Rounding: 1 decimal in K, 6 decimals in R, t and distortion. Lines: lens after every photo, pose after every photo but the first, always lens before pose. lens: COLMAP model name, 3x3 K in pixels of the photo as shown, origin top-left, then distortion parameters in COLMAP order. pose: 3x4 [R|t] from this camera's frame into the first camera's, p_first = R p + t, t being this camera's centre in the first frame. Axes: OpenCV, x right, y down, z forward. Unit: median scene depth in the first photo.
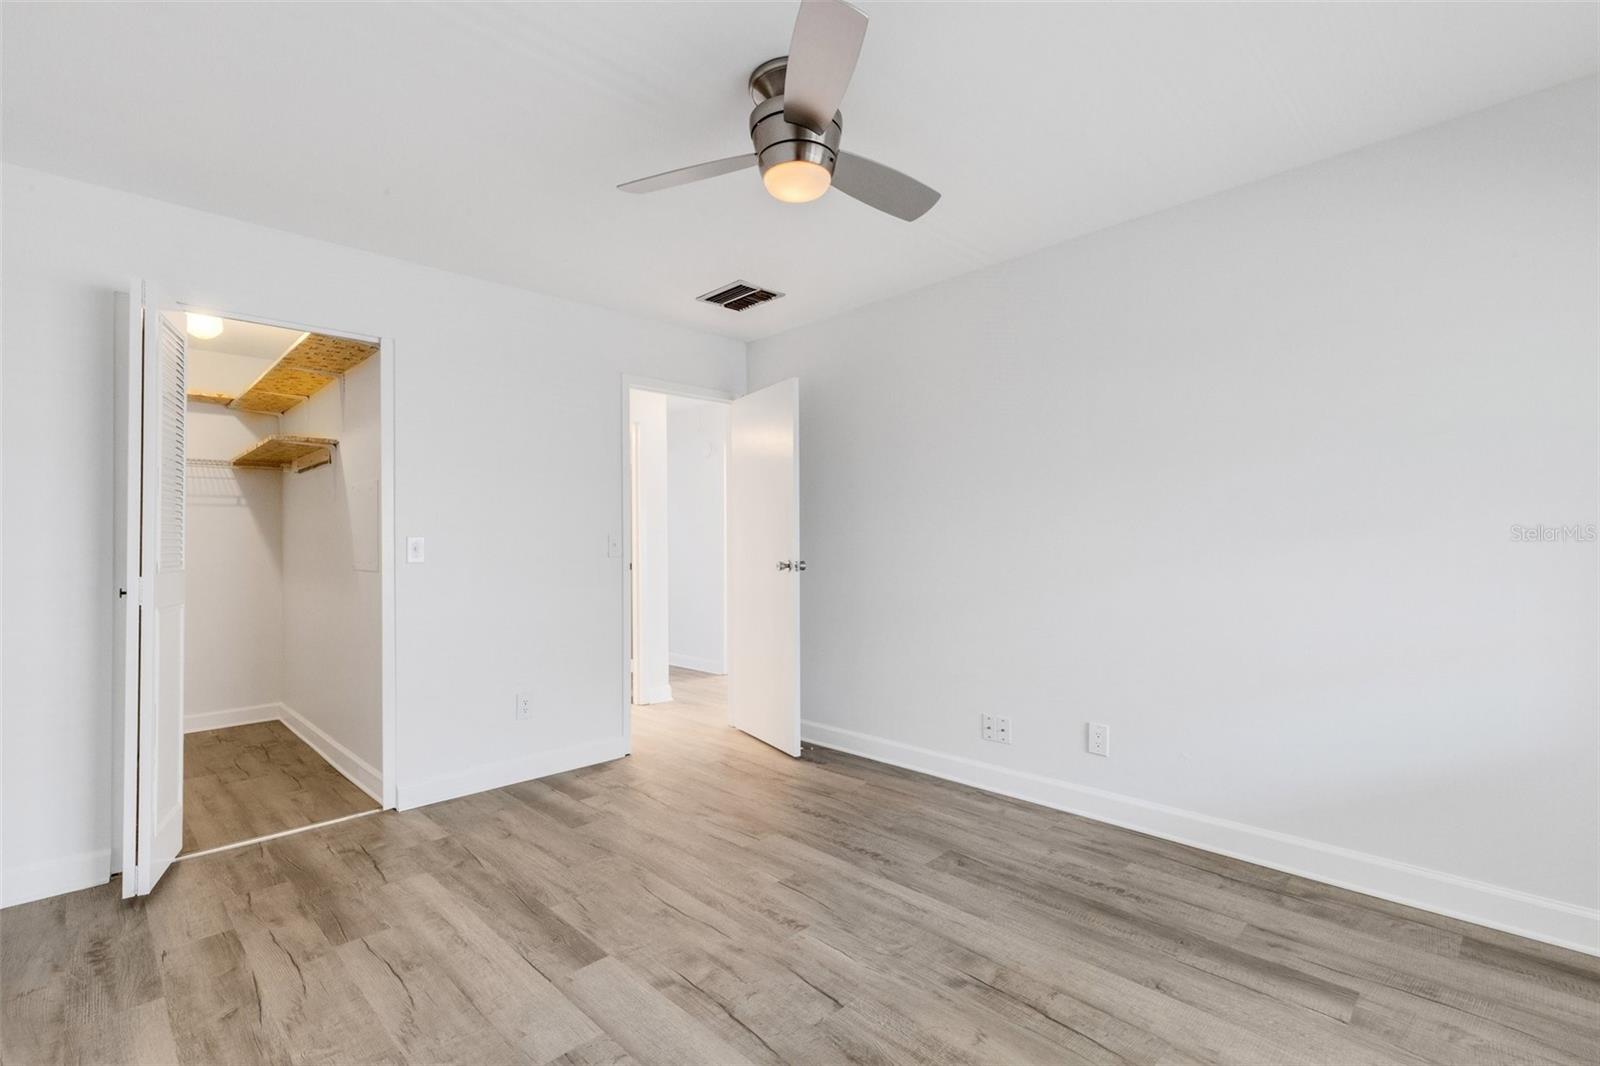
lens RADIAL K [[727.5, 0, 804.2], [0, 727.5, 532.8], [0, 0, 1]] dist [0.005494, 0.000314]
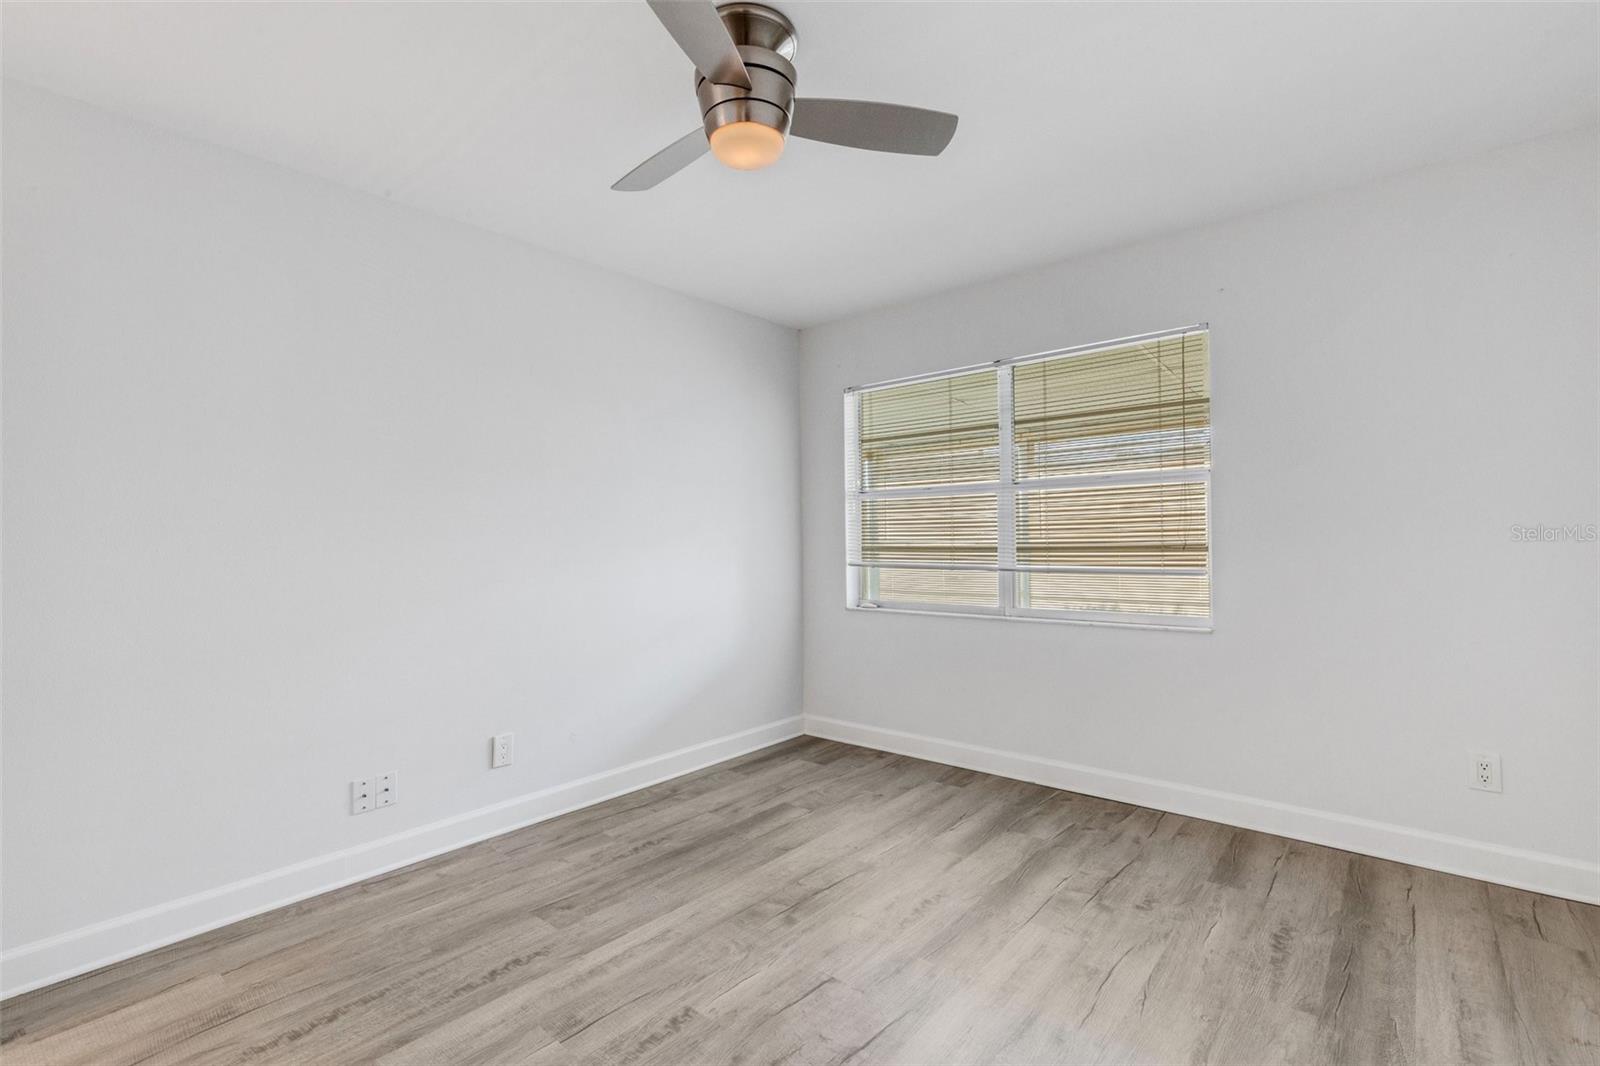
lens RADIAL K [[727.5, 0, 804.2], [0, 727.5, 532.8], [0, 0, 1]] dist [0.005494, 0.000314]
pose [[-0.085719, 0.020487, 0.996109, -0.755243], [0.003785, 0.999788, -0.020237, 0.015491], [-0.996312, 0.002035, -0.085779, 0.839036]]
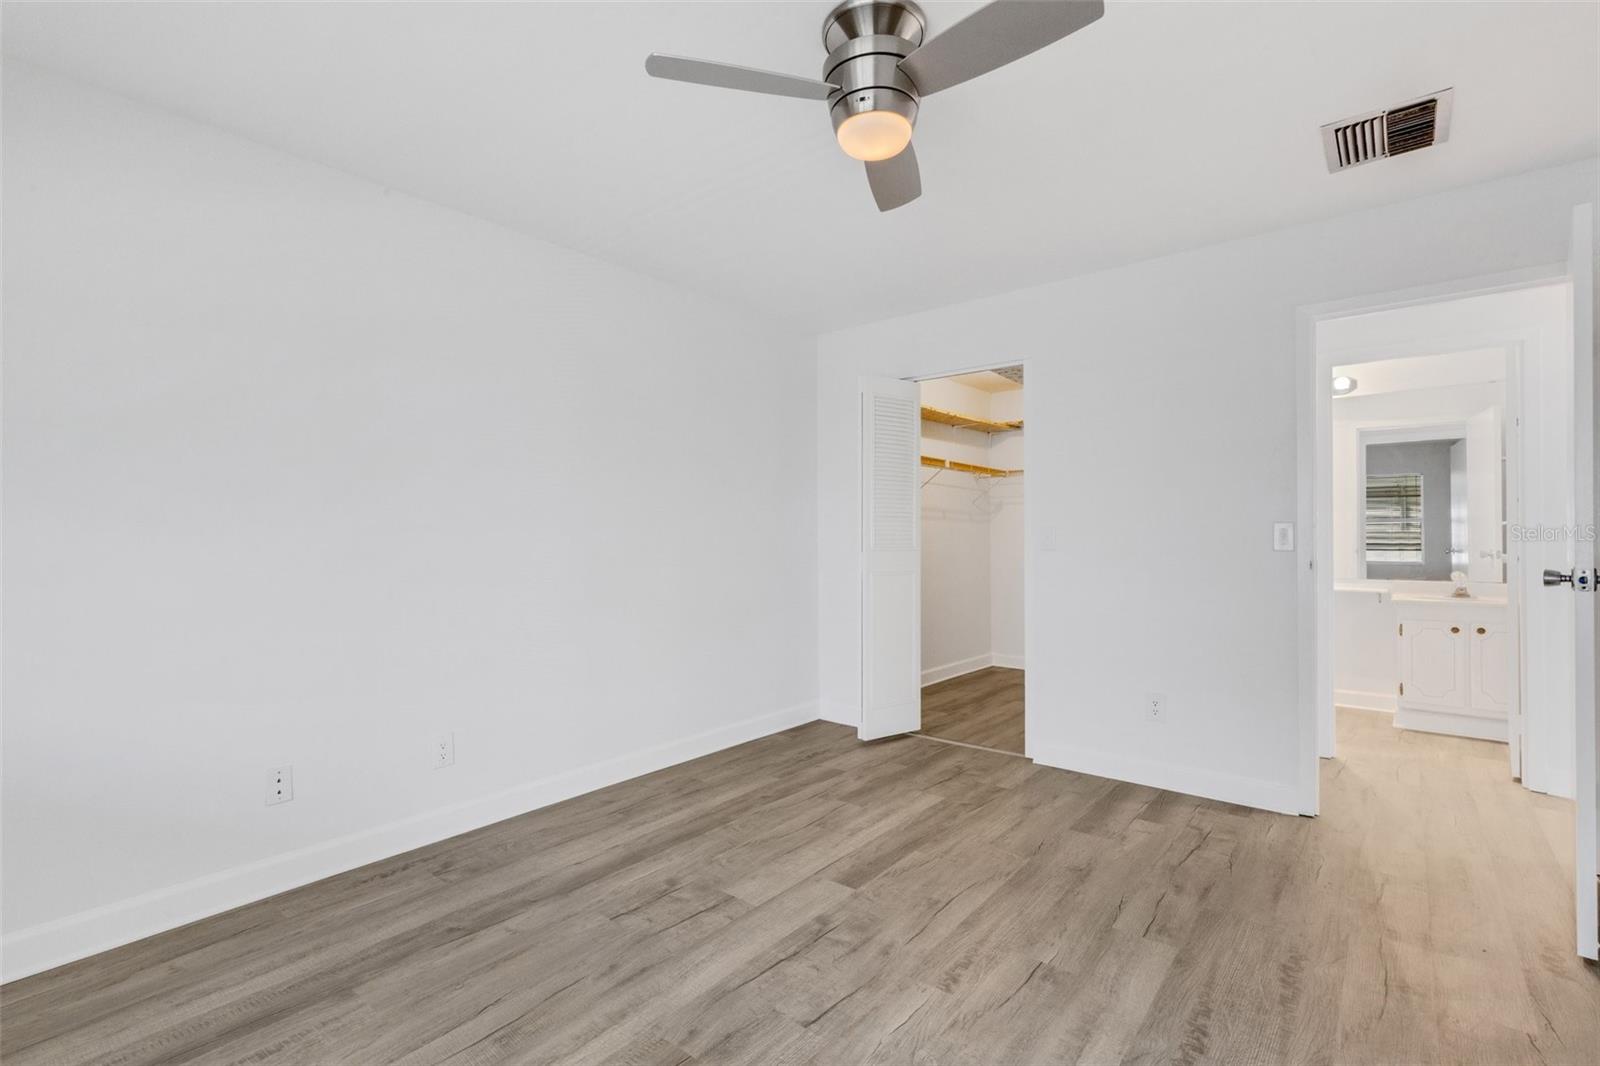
lens RADIAL K [[735.4, 0, 804.1], [0, 735.4, 532.0], [0, 0, 1]] dist [0.005995, -0.000231]
pose [[0.101667, 0.004759, -0.994807, 0.740982], [0.015542, 0.999859, 0.006372, 0.001840], [0.994697, -0.016109, 0.101578, 0.675974]]
